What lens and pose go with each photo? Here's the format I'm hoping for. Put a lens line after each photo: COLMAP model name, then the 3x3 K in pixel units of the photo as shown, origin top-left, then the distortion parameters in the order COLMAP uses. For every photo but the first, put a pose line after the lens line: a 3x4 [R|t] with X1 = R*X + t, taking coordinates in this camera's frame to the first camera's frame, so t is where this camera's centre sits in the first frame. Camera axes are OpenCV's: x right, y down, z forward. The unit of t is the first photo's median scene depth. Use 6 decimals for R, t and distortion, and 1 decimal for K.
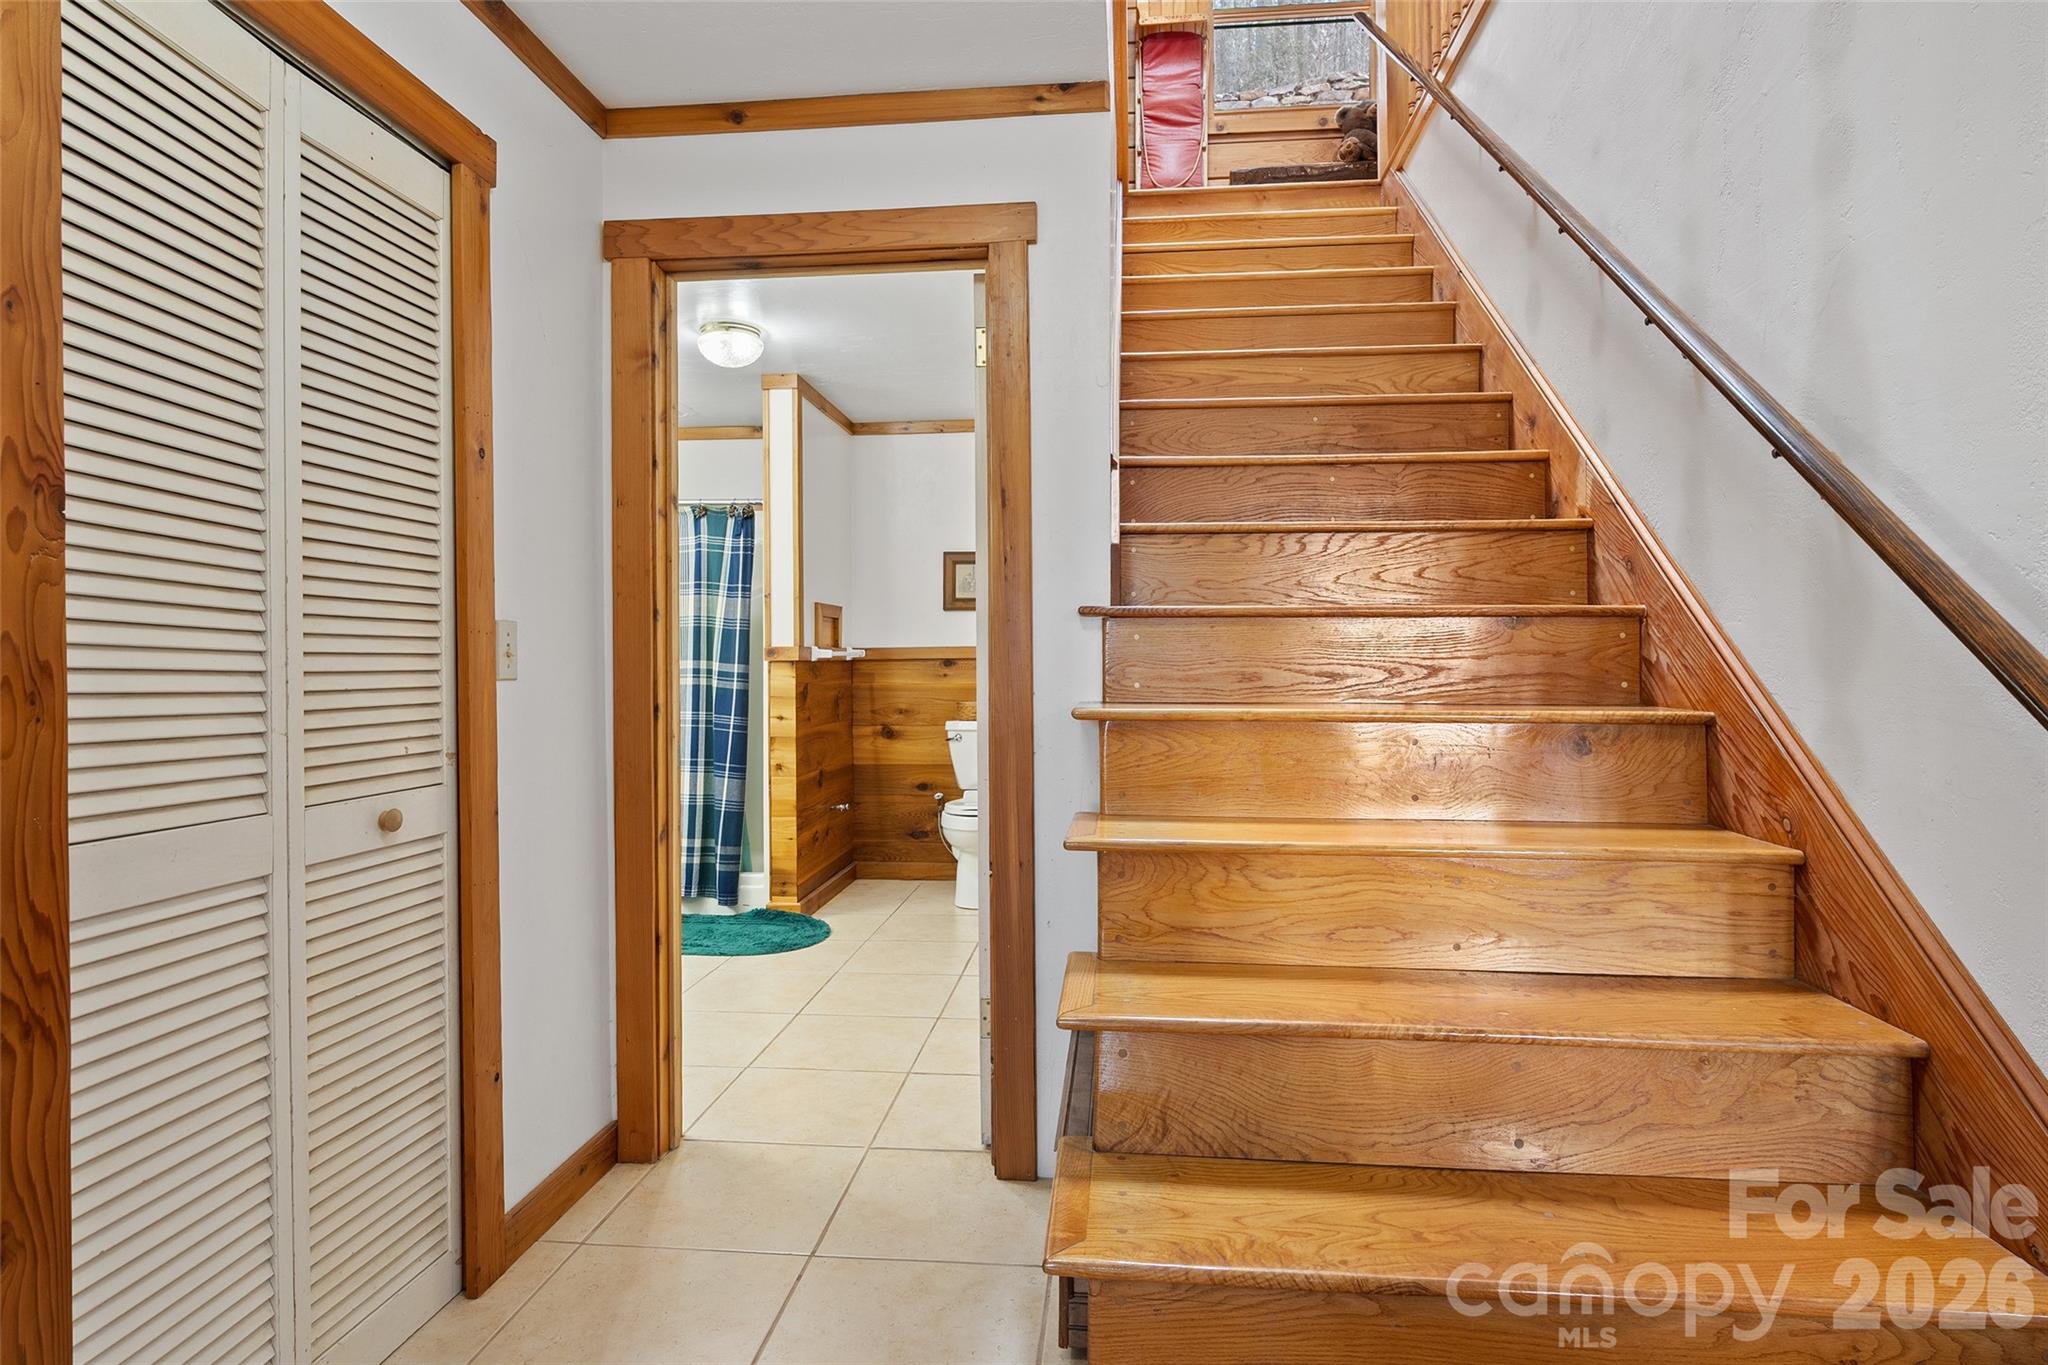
lens RADIAL K [[1140.3, 0, 1024.0], [0, 1140.3, 682.5], [0, 0, 1]] dist [-0.000449, -0.000054]
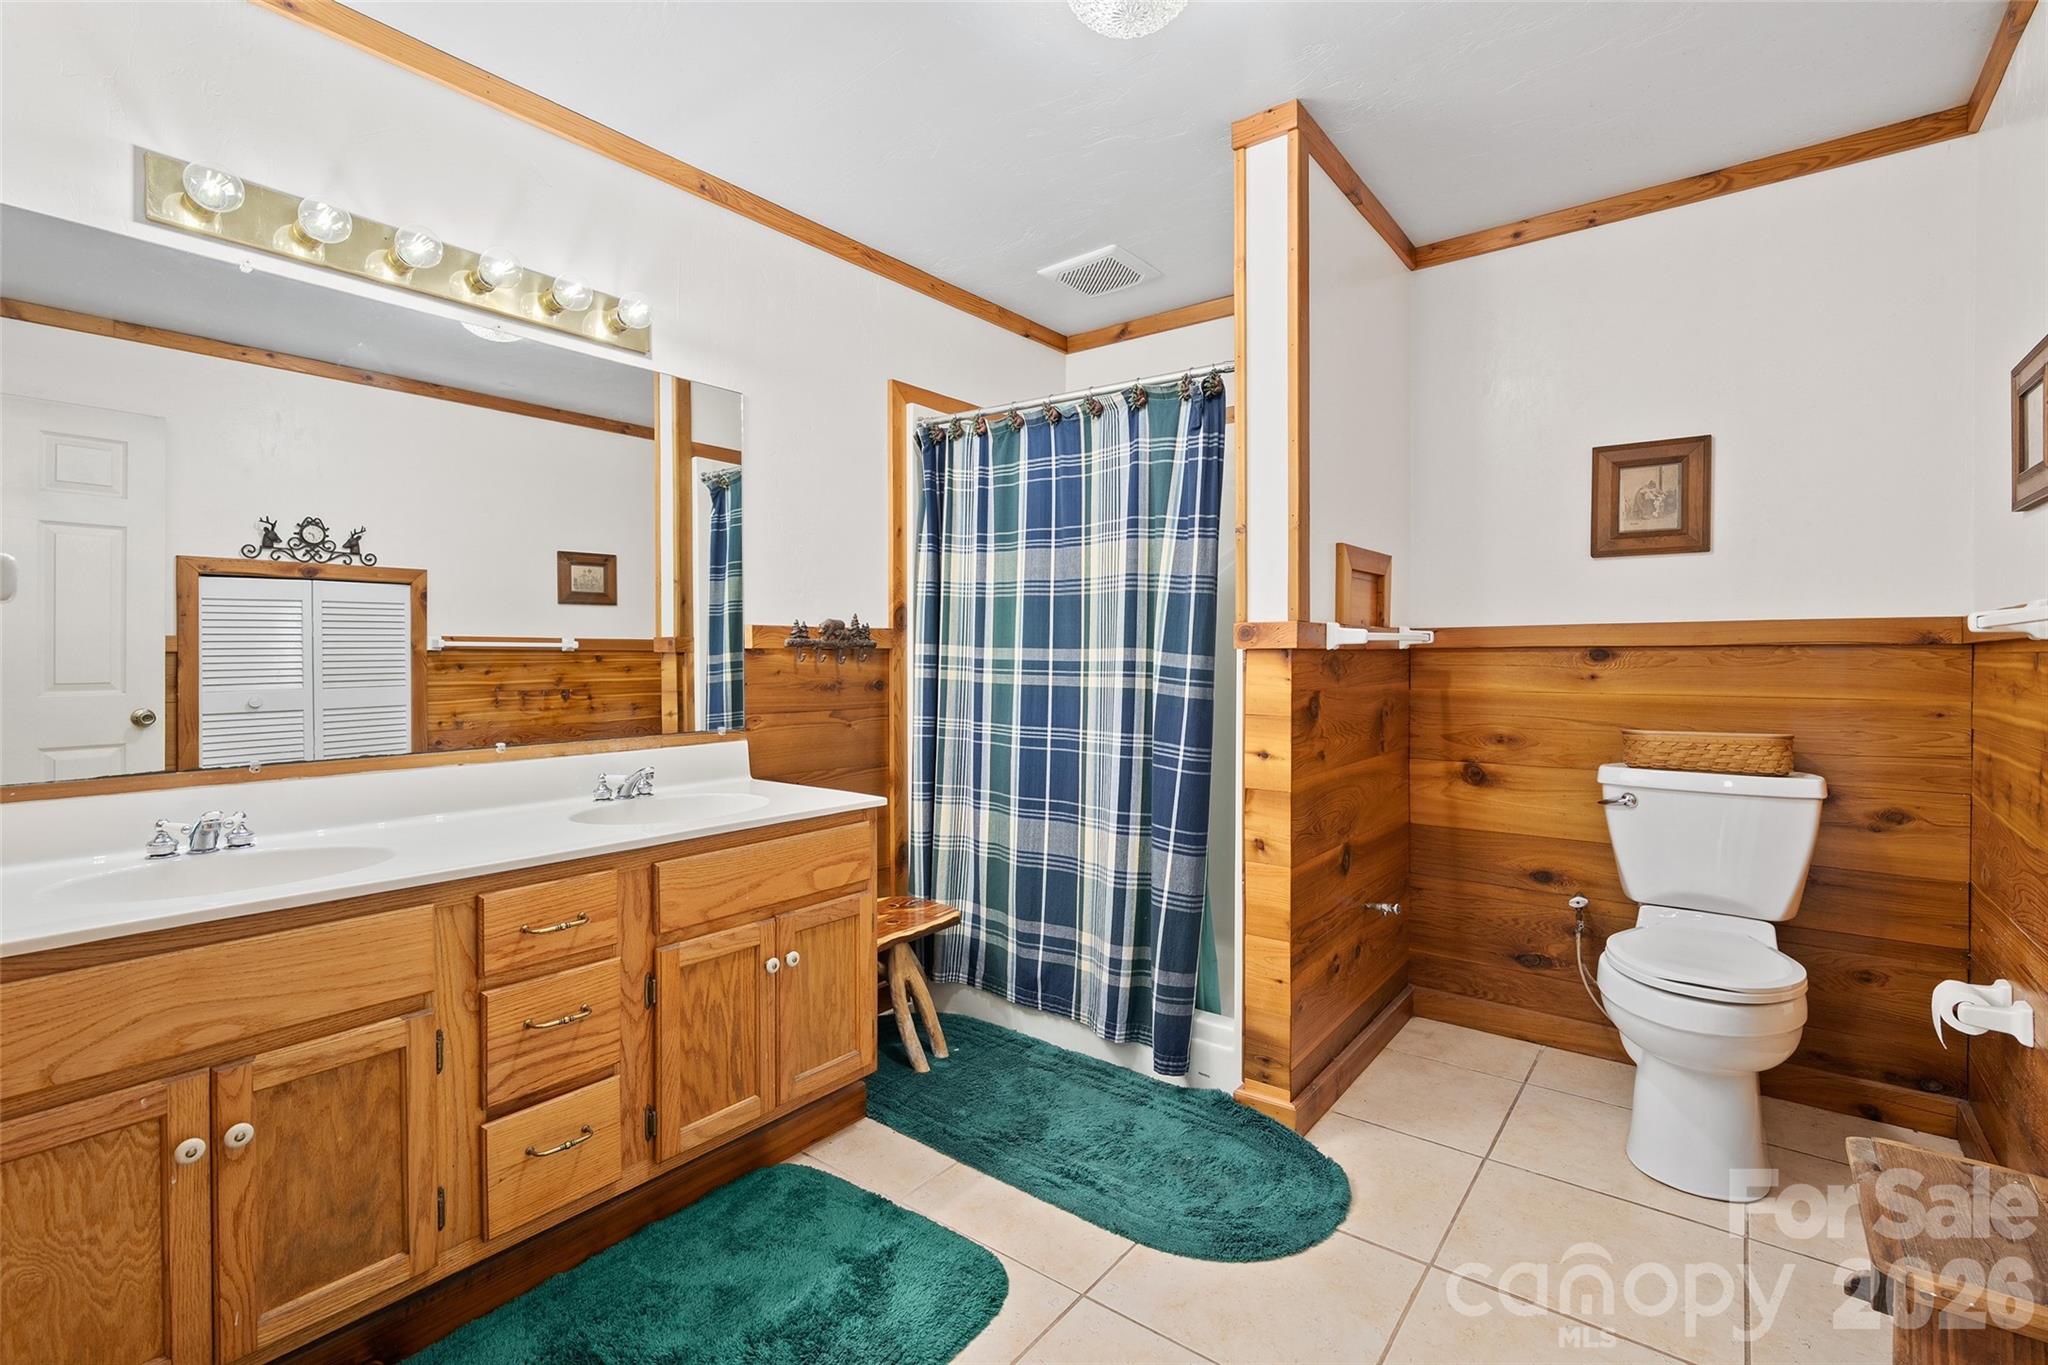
lens RADIAL K [[929.6, 0, 1020.1], [0, 929.6, 661.2], [0, 0, 1]] dist [-0.009244, 0.000683]
pose [[0.849398, 0.008890, -0.527679, -0.078160], [-0.013297, 0.999901, -0.004558, -0.009464], [0.527586, 0.010888, 0.849432, 0.554428]]
